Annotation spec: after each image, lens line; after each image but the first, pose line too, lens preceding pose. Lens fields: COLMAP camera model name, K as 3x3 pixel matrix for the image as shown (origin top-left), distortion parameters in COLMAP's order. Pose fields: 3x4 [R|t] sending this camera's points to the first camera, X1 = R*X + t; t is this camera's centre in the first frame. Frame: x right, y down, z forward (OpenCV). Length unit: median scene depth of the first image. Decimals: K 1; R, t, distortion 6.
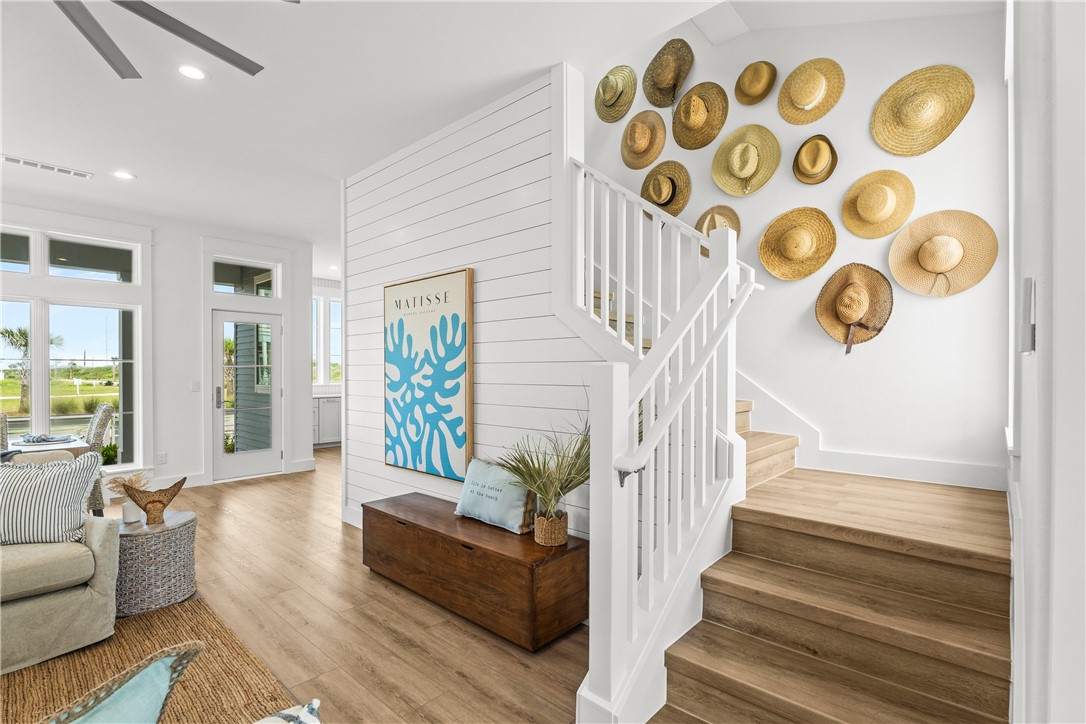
lens RADIAL K [[507.5, 0, 557.0], [0, 507.5, 376.0], [0, 0, 1]] dist [-0.011216, 0.000000]
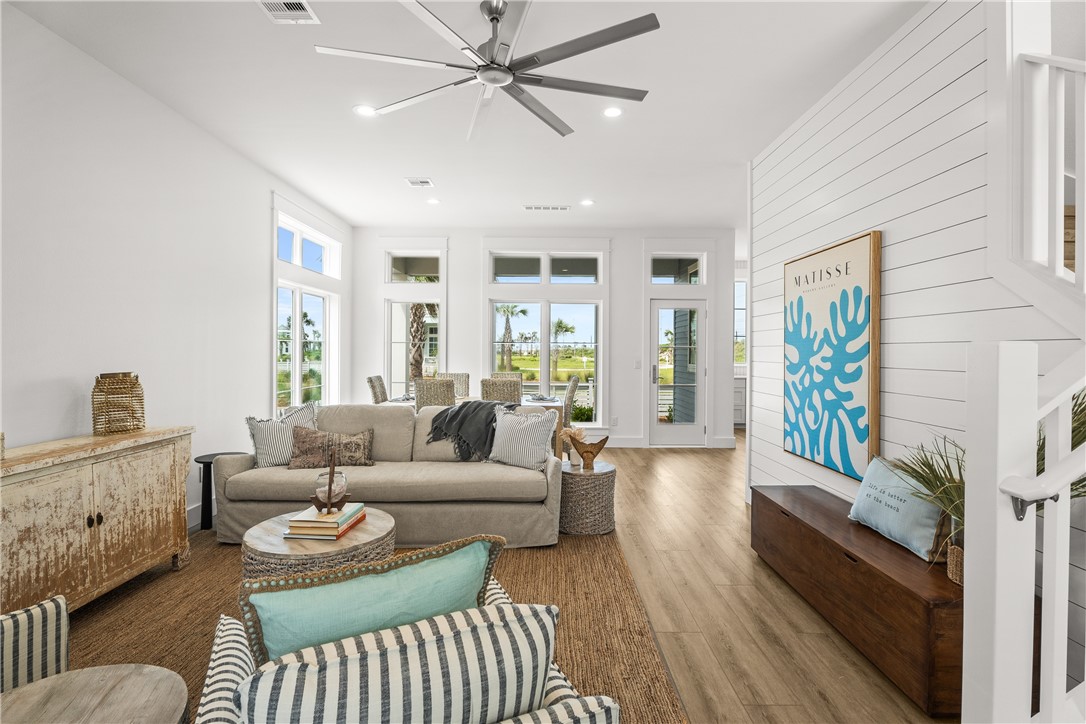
lens RADIAL K [[520.2, 0, 546.8], [0, 520.2, 352.6], [0, 0, 1]] dist [-0.000965, -0.000040]
pose [[0.667851, 0.006072, -0.744271, 0.104987], [-0.012691, 0.999914, -0.003231, -0.000351], [0.744187, 0.011604, 0.667870, 0.018078]]
